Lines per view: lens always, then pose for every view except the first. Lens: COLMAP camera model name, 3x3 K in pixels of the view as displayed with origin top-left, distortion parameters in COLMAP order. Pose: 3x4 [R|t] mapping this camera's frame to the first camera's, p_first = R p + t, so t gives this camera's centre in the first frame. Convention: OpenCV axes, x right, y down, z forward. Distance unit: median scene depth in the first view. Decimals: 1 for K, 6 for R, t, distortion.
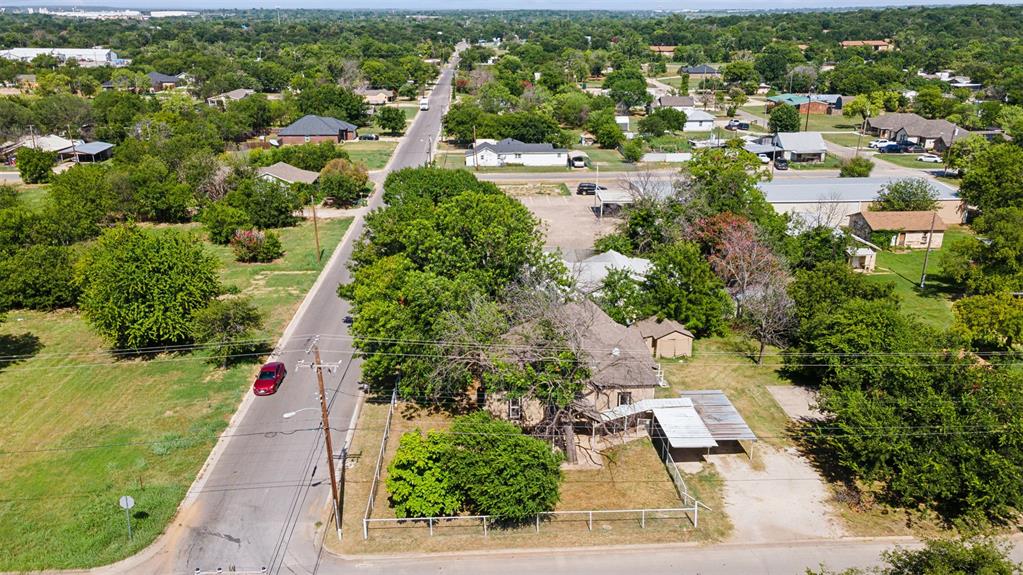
lens RADIAL K [[801.2, 0, 505.9], [0, 801.2, 283.6], [0, 0, 1]] dist [0.000753, 0.073246]
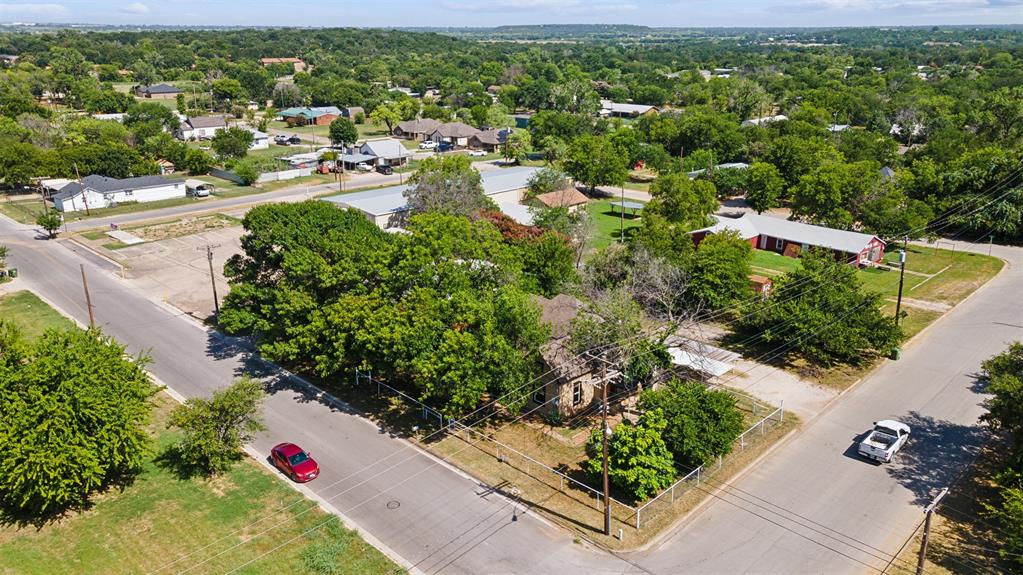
lens RADIAL K [[801.2, 0, 505.9], [0, 801.2, 283.6], [0, 0, 1]] dist [0.000753, 0.073246]
pose [[0.719086, -0.202889, 0.664644, -0.287524], [0.216053, 0.974304, 0.063666, -0.030818], [-0.660482, 0.097817, 0.744443, 0.091717]]
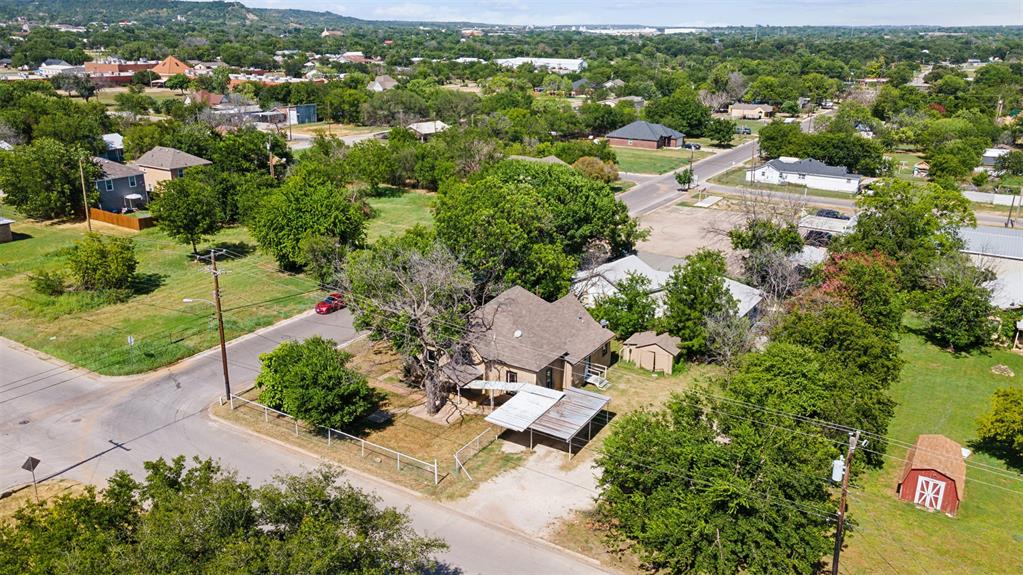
lens RADIAL K [[801.2, 0, 505.9], [0, 801.2, 283.6], [0, 0, 1]] dist [0.000753, 0.073246]
pose [[0.816661, 0.184300, -0.546899, 0.265310], [-0.195398, 0.979970, 0.038462, -0.005961], [0.543033, 0.075453, 0.836315, 0.041047]]
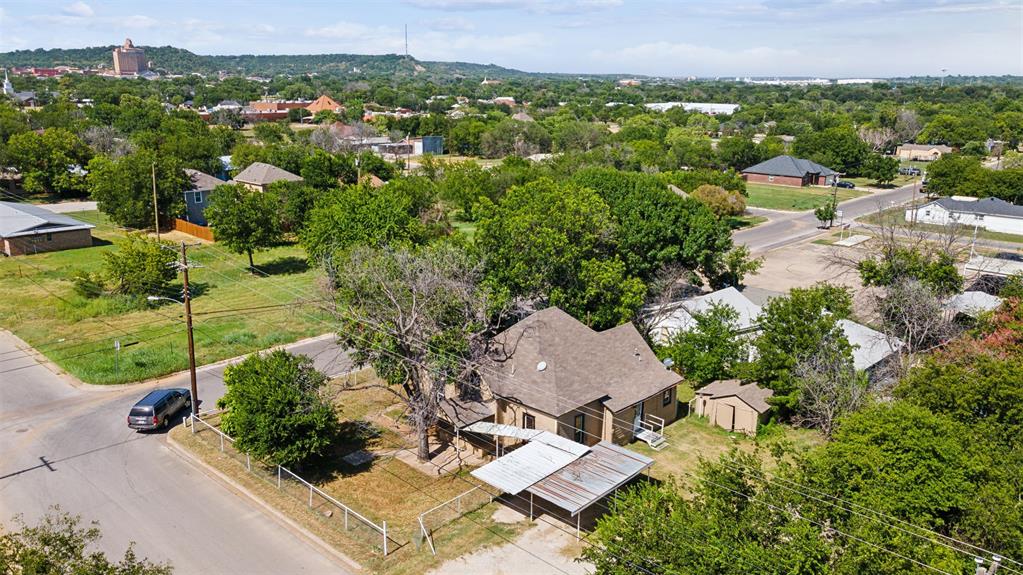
lens RADIAL K [[801.2, 0, 505.9], [0, 801.2, 283.6], [0, 0, 1]] dist [0.000753, 0.073246]
pose [[0.686683, 0.186959, -0.702505, 0.257653], [-0.245566, 0.969215, 0.017903, -0.000100], [0.684225, 0.160217, 0.711454, 0.148259]]
